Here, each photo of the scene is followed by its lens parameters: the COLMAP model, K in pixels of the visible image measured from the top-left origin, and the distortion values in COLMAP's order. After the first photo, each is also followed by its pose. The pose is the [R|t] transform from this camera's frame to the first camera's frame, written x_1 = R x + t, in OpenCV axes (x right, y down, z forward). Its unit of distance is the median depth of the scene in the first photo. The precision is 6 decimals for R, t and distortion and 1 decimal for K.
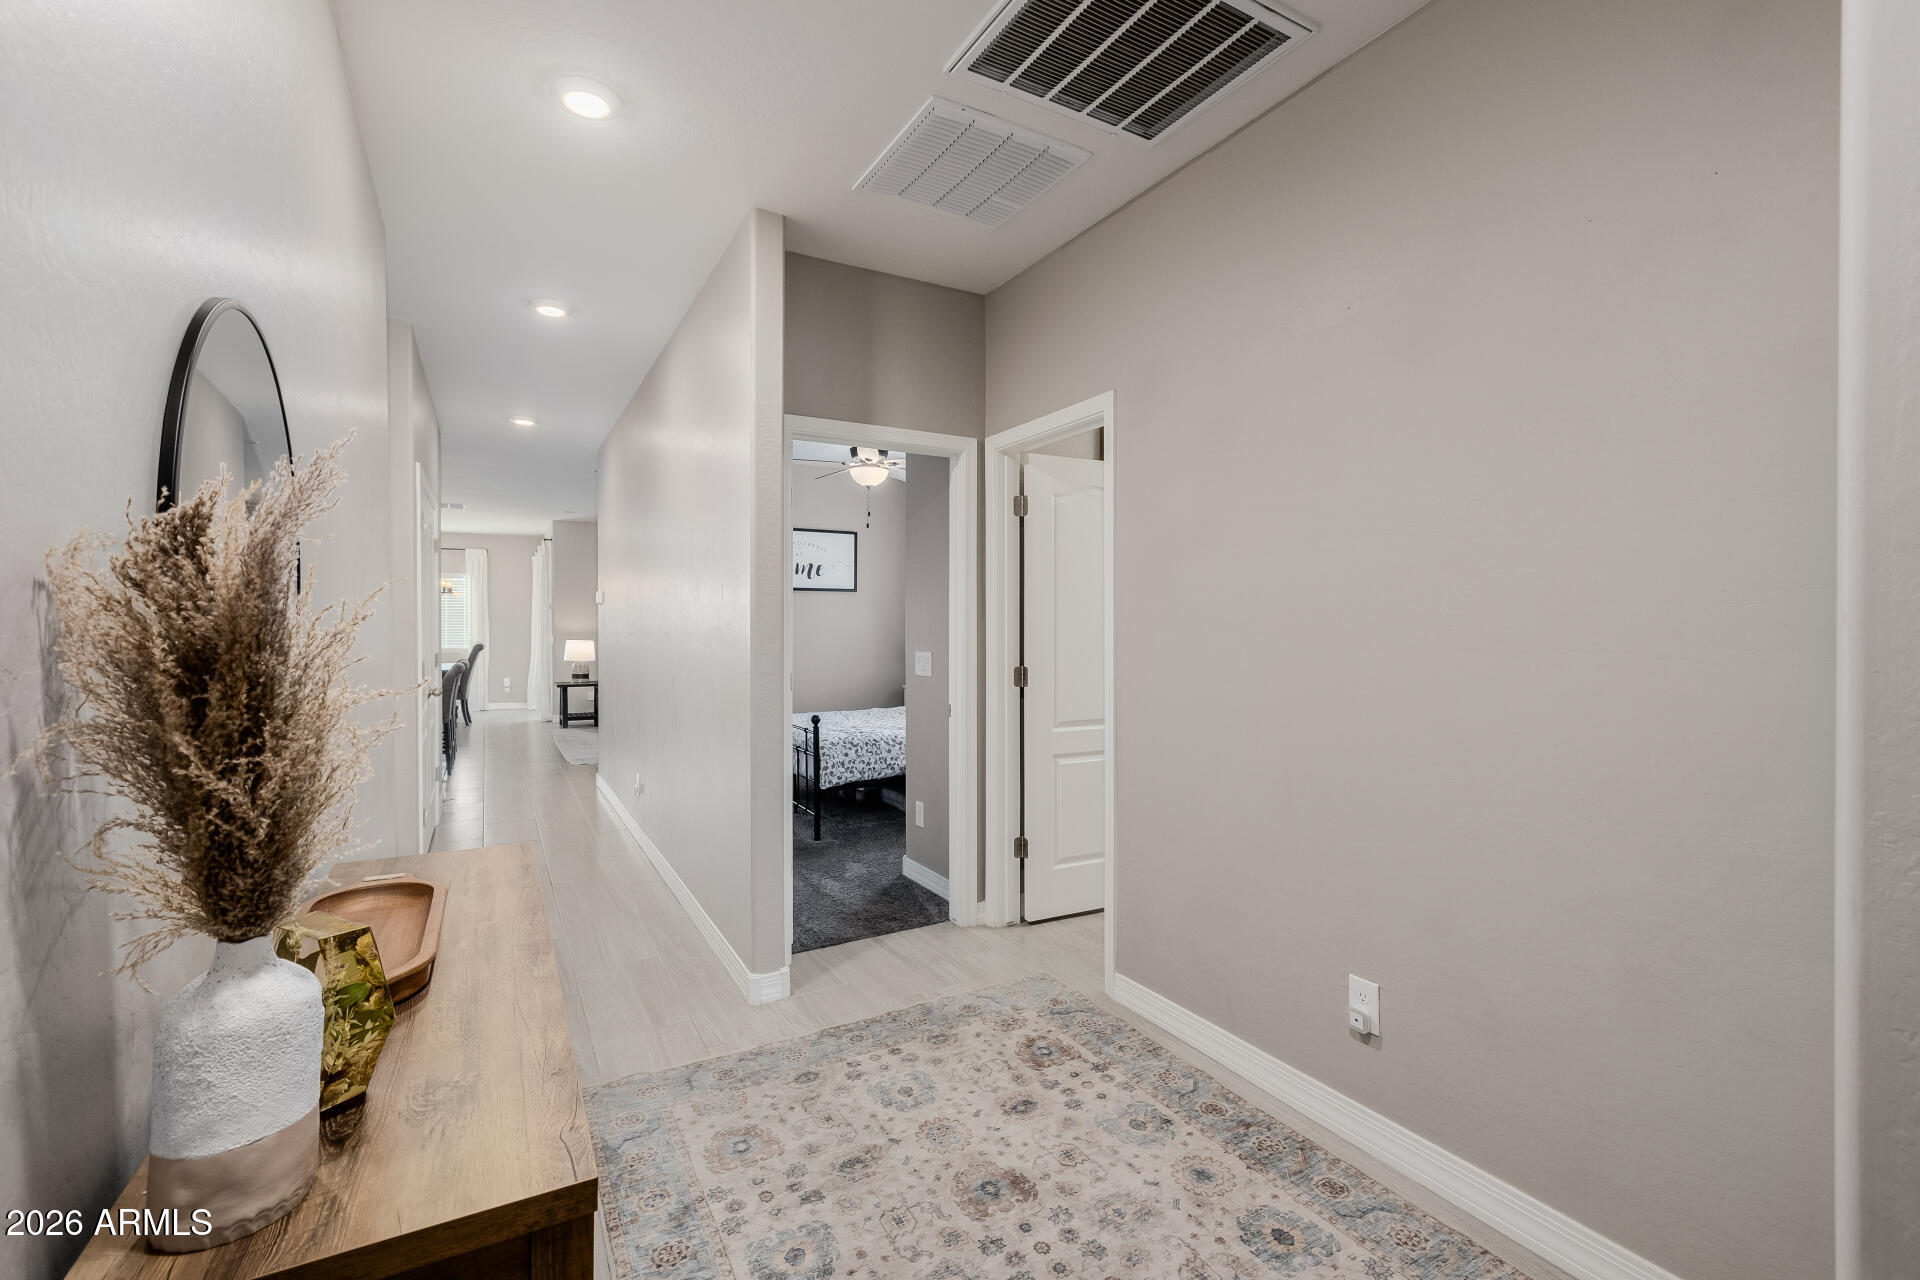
lens RADIAL K [[807.7, 0, 946.2], [0, 807.7, 629.5], [0, 0, 1]] dist [0.000114, -0.000170]
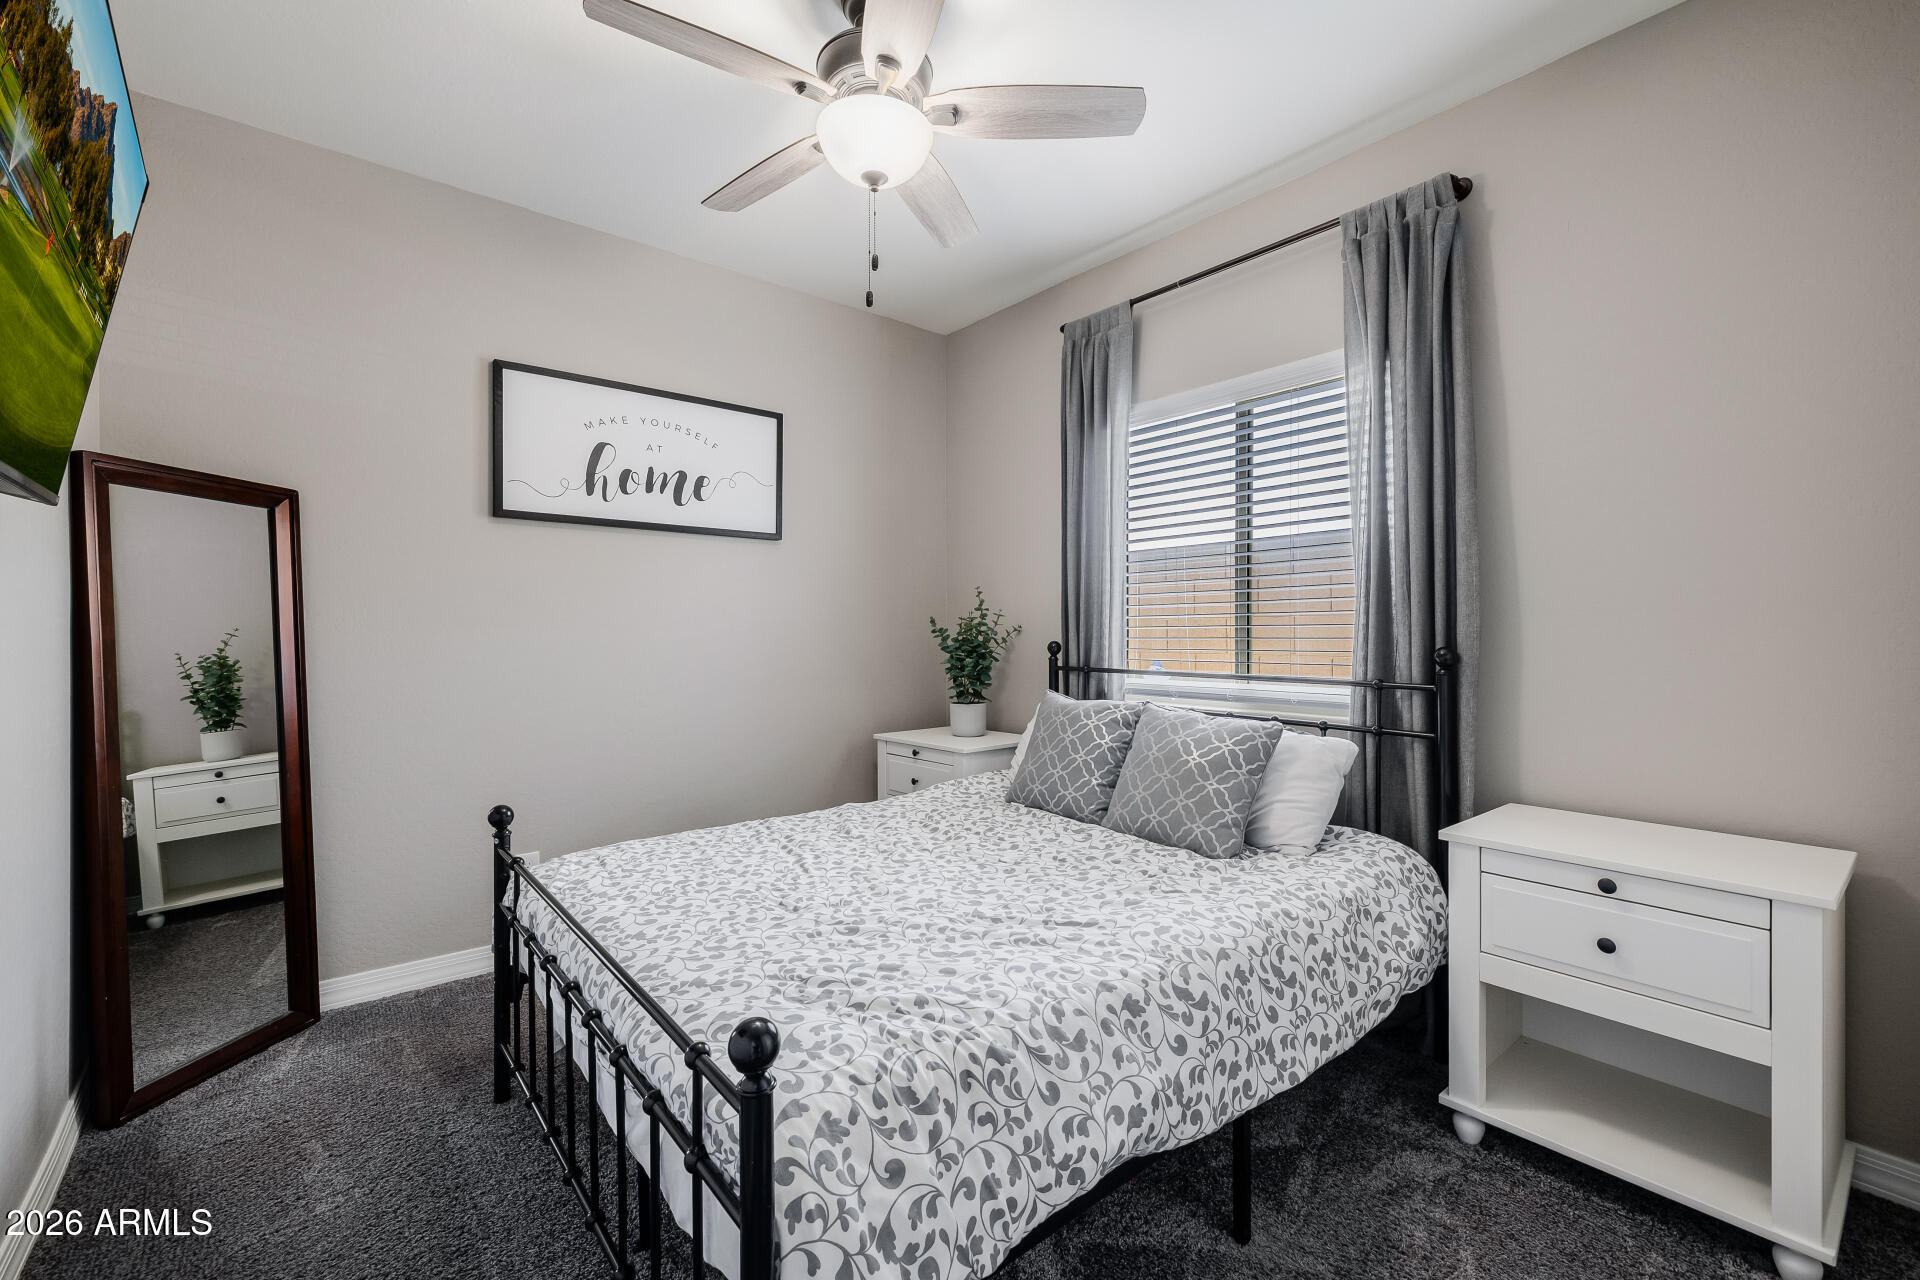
lens RADIAL K [[807.7, 0, 946.2], [0, 807.7, 629.5], [0, 0, 1]] dist [0.000114, -0.000170]
pose [[0.985673, -0.004111, 0.168616, -0.110300], [0.005281, 0.999965, -0.006488, 0.010529], [-0.168583, 0.007286, 0.985661, 0.596364]]
